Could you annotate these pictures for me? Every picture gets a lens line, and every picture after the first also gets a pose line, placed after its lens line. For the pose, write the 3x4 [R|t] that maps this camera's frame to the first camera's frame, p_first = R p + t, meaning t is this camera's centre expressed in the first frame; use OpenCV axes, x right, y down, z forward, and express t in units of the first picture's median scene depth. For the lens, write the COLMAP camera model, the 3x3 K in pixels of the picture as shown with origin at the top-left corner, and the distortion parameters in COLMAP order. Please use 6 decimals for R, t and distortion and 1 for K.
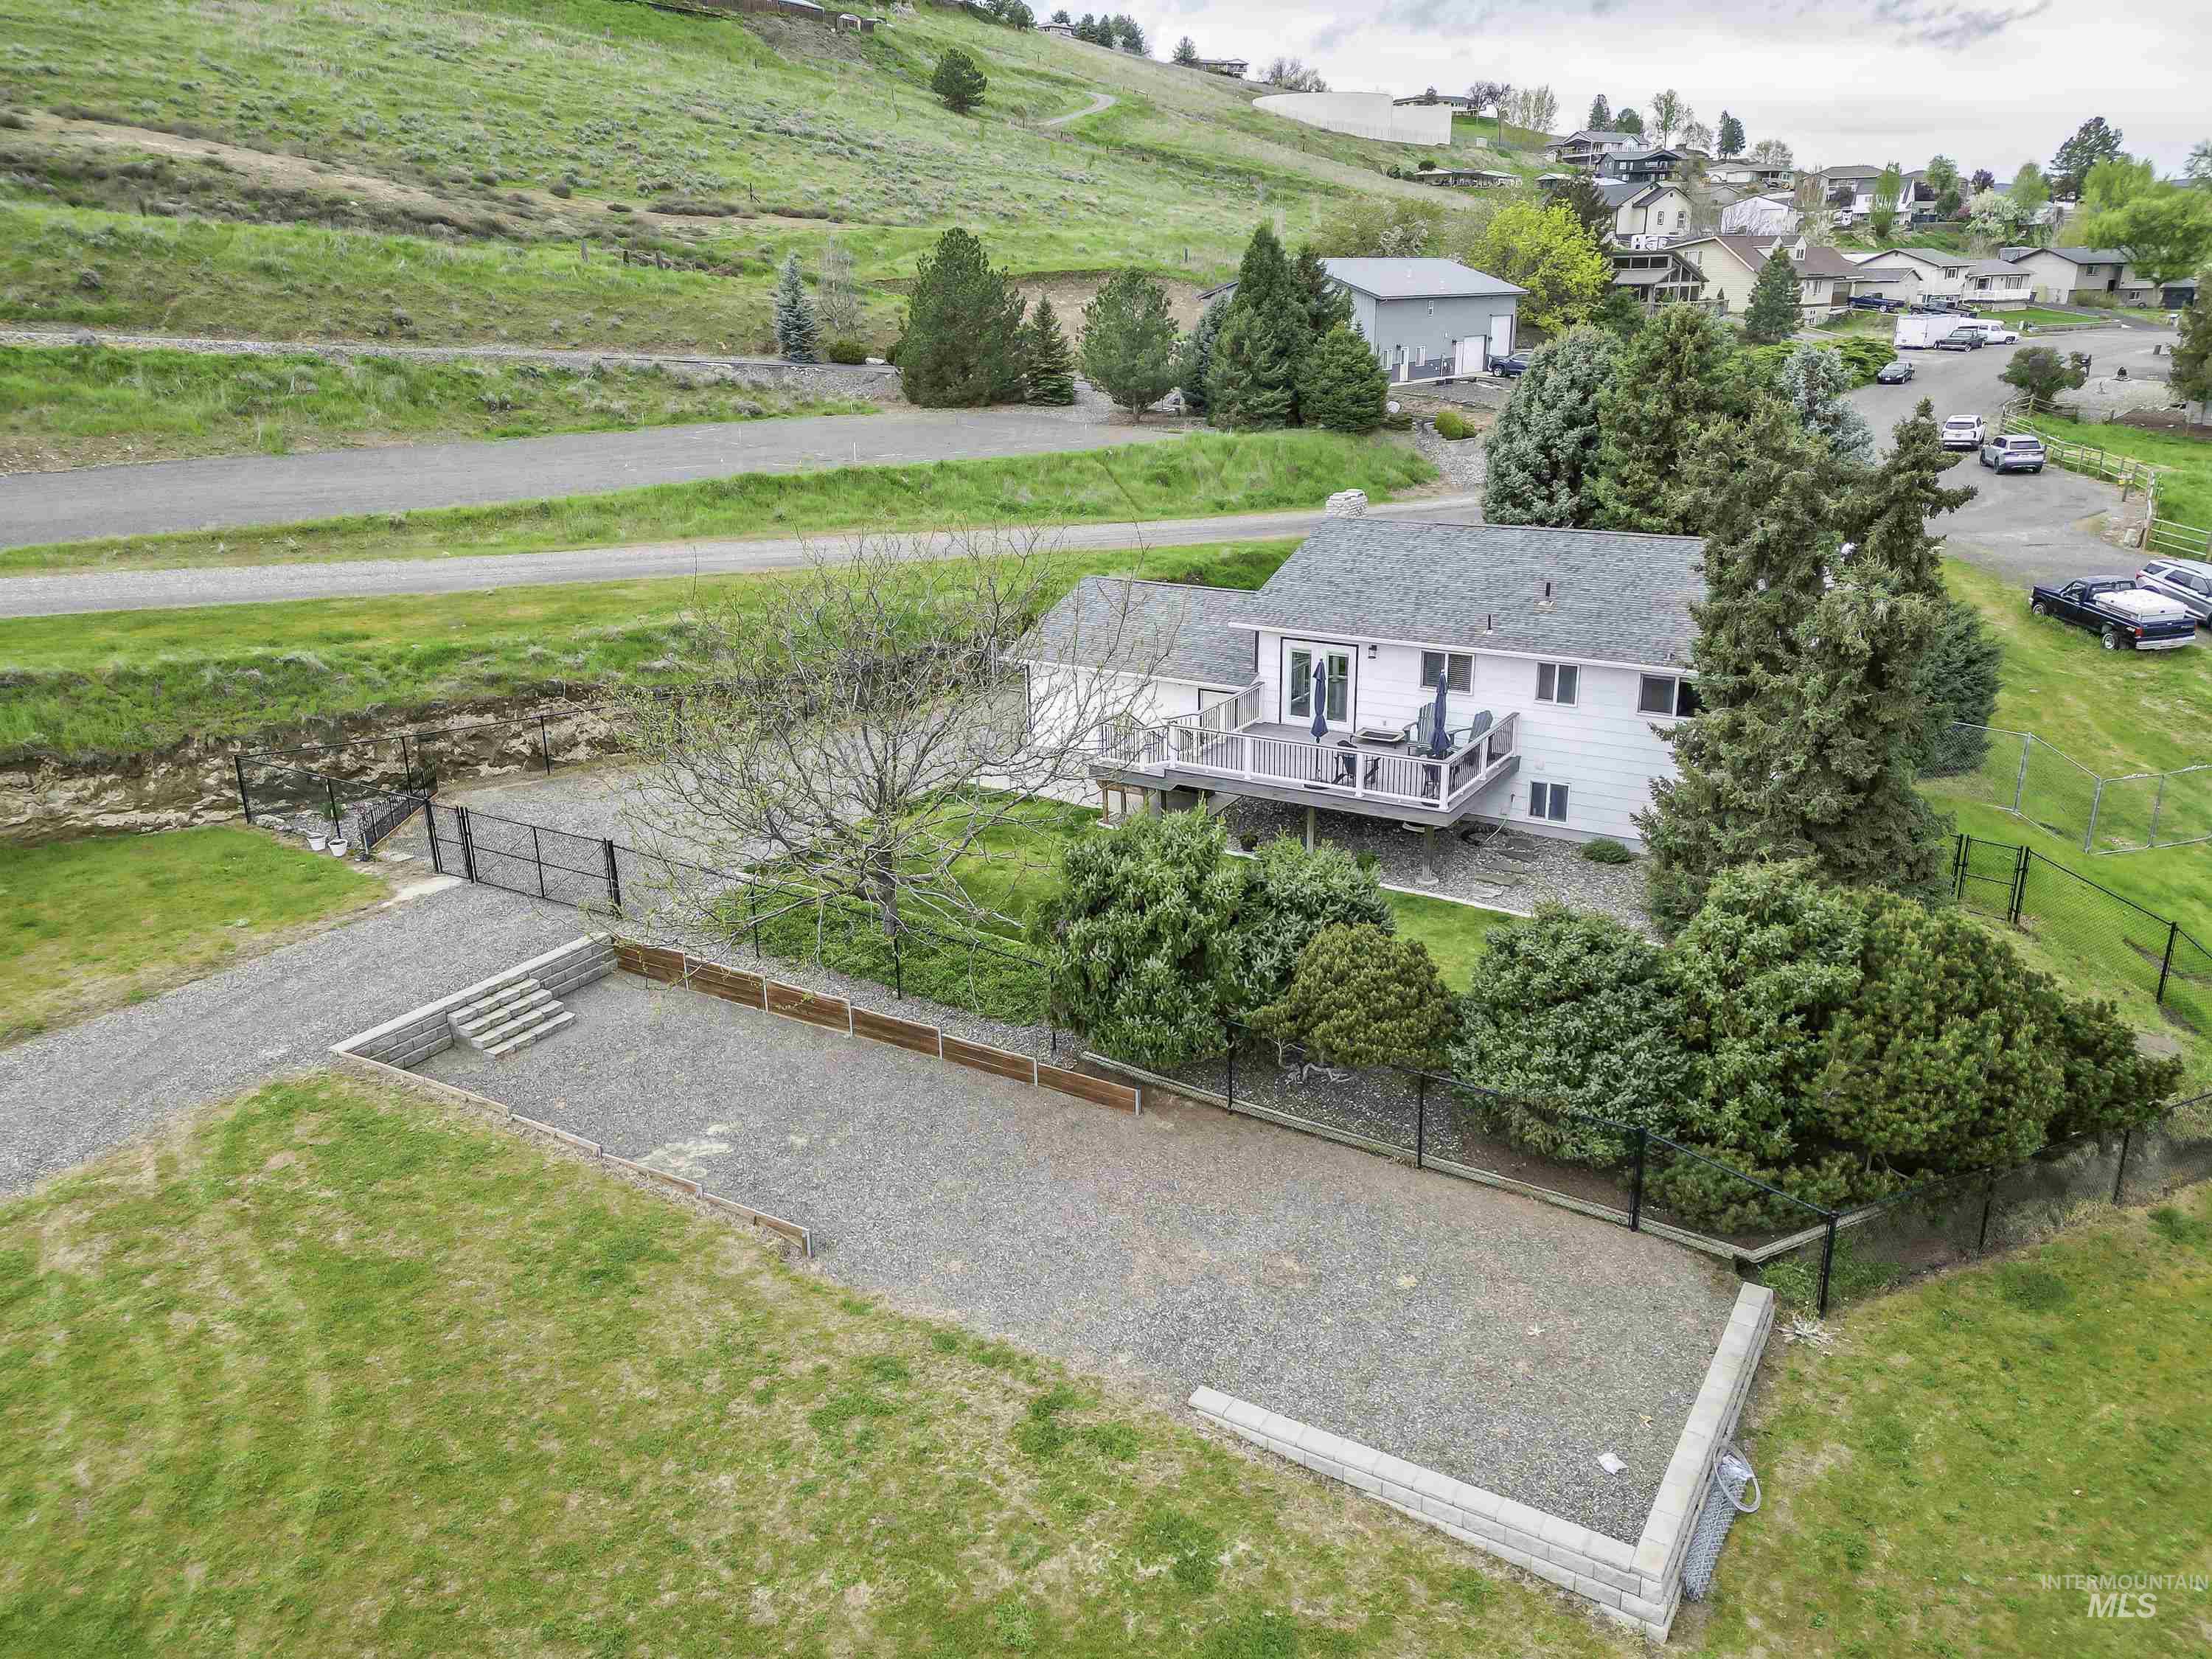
lens RADIAL K [[1631.8, 0, 1169.7], [0, 1631.8, 824.2], [0, 0, 1]] dist [0.076959, -0.056704]
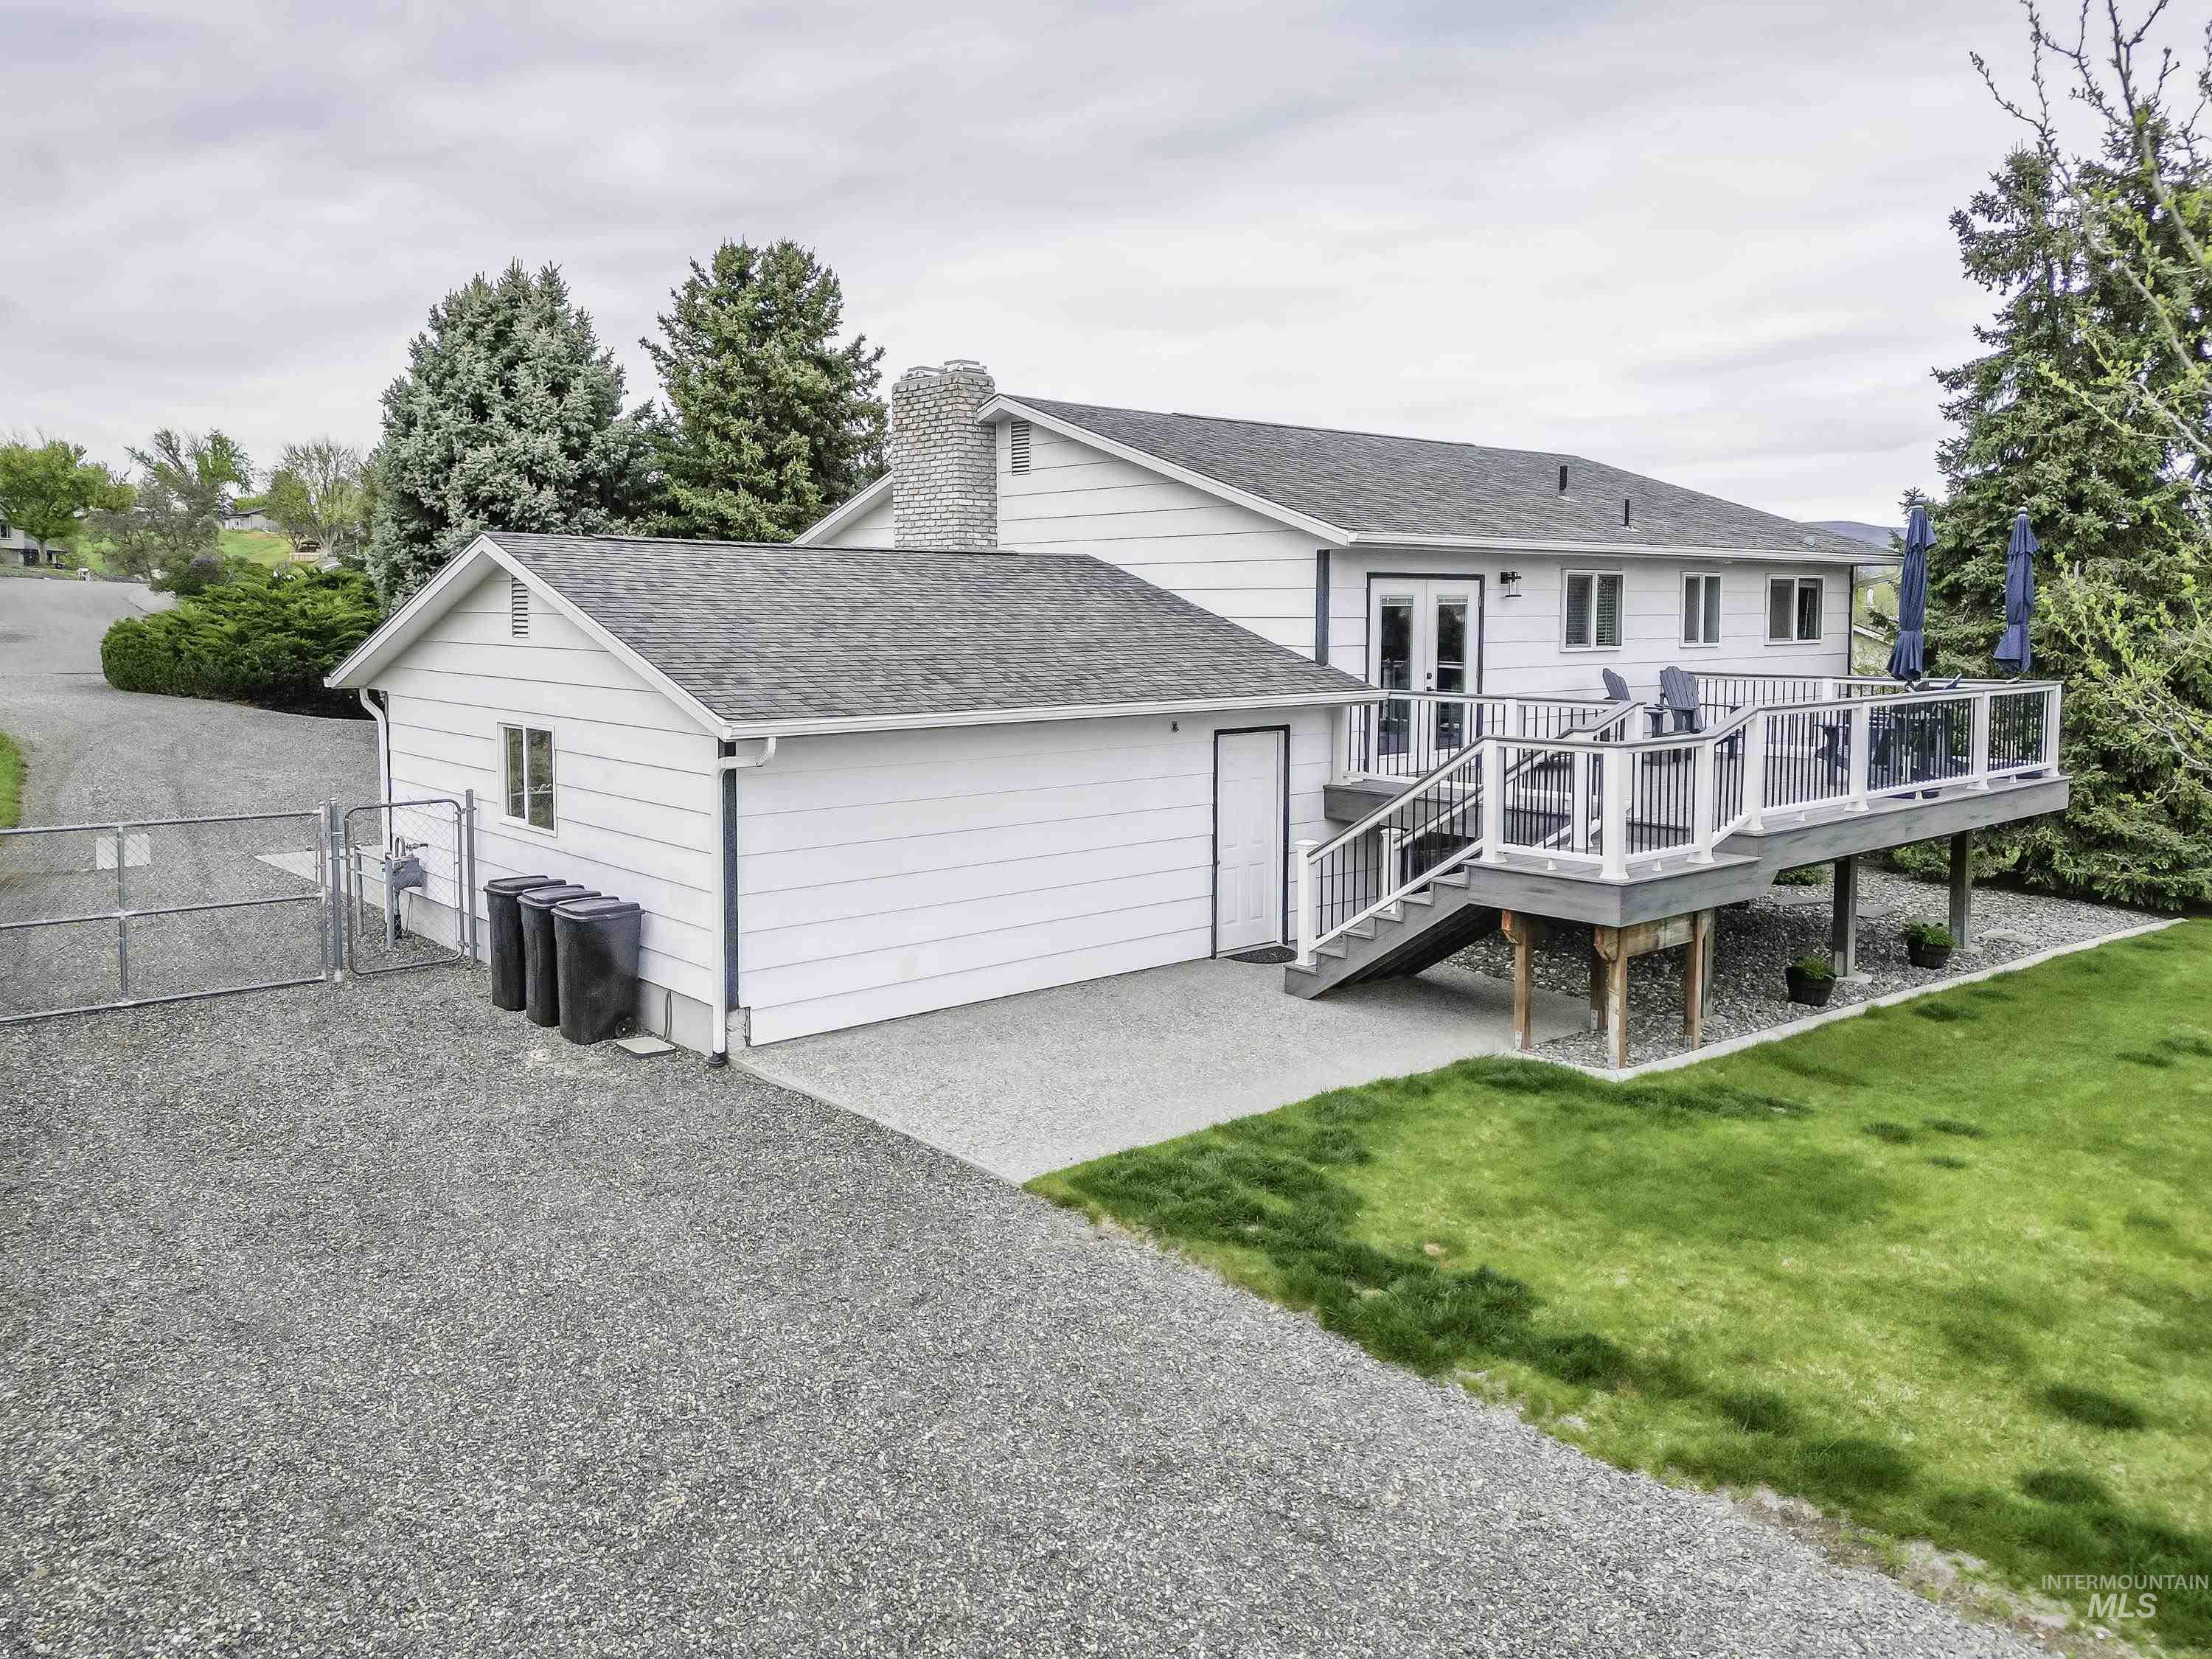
lens RADIAL K [[1570.9, 0, 1116.2], [0, 1570.9, 859.3], [0, 0, 1]] dist [0.083543, -0.055160]
pose [[0.317413, -0.140406, 0.937835, -0.250511], [0.296697, 0.954029, 0.042413, -0.056128], [-0.900677, 0.264791, 0.344480, 0.651851]]
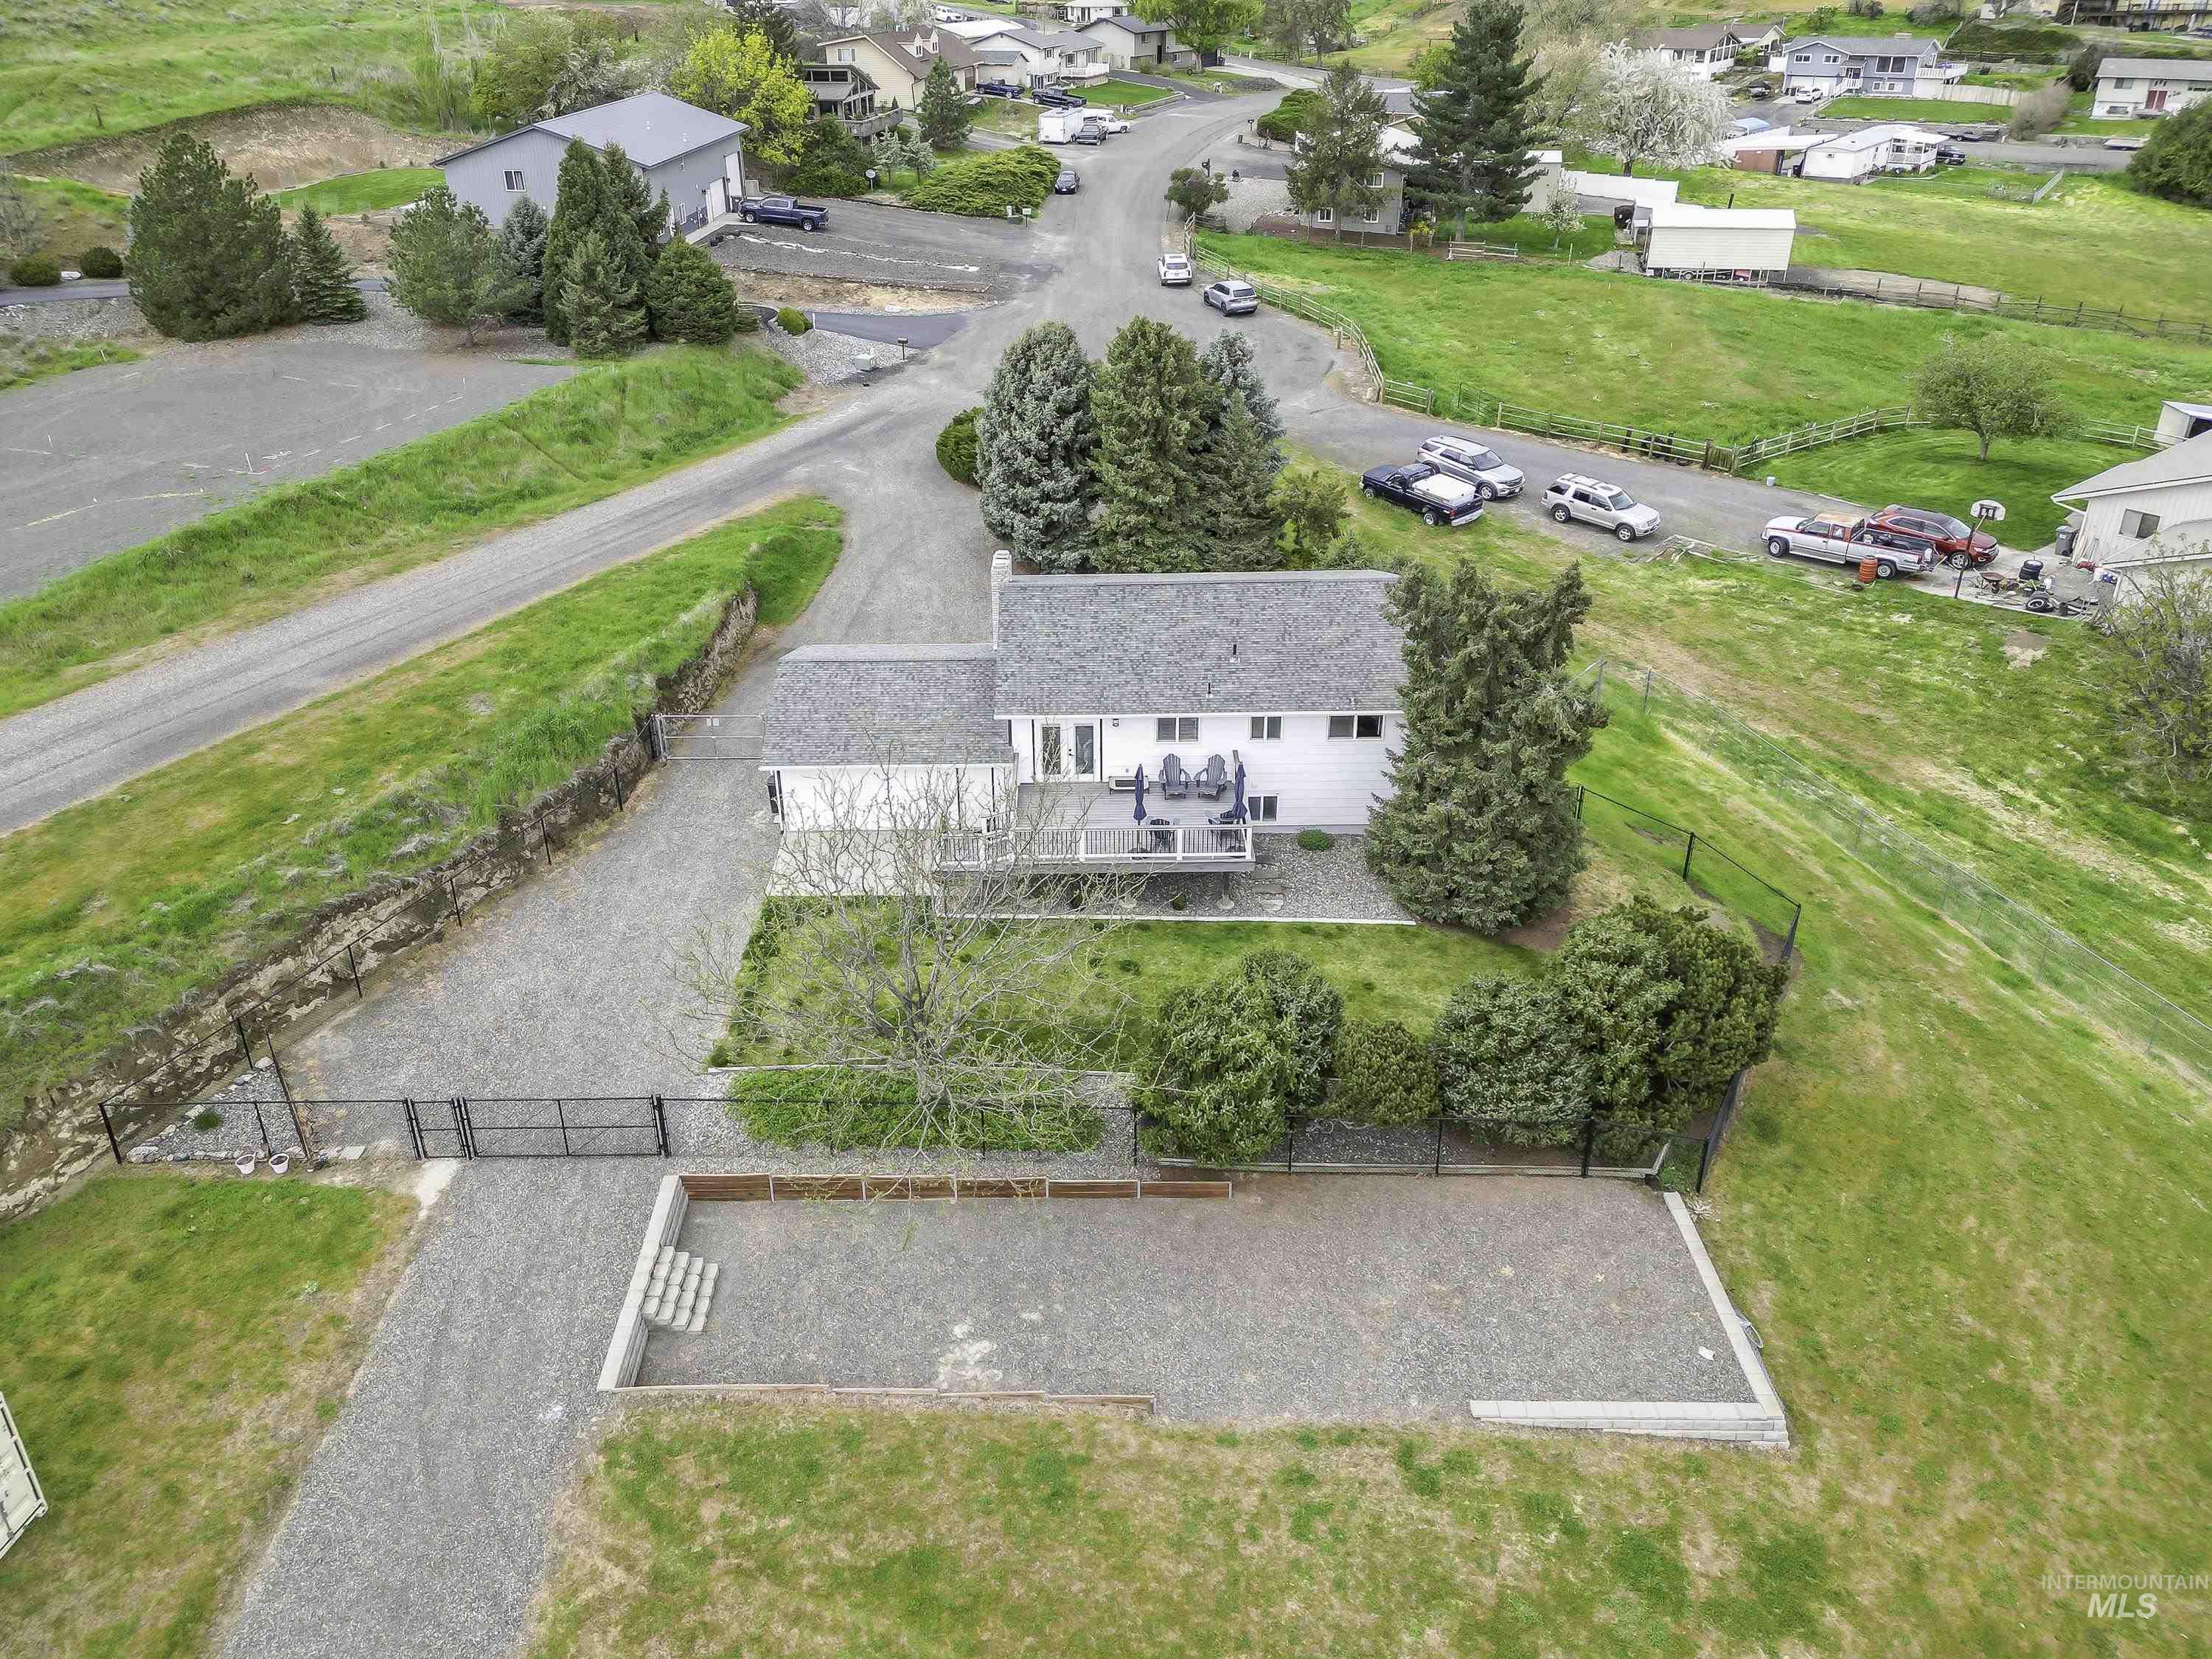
lens RADIAL K [[1609.6, 0, 1080.0], [0, 1609.6, 746.4], [0, 0, 1]] dist [0.099196, -0.081604]
pose [[0.869927, -0.228107, 0.437258, -0.294463], [0.166271, 0.970353, 0.175414, -0.205434], [-0.464307, -0.079894, 0.882063, -0.043030]]
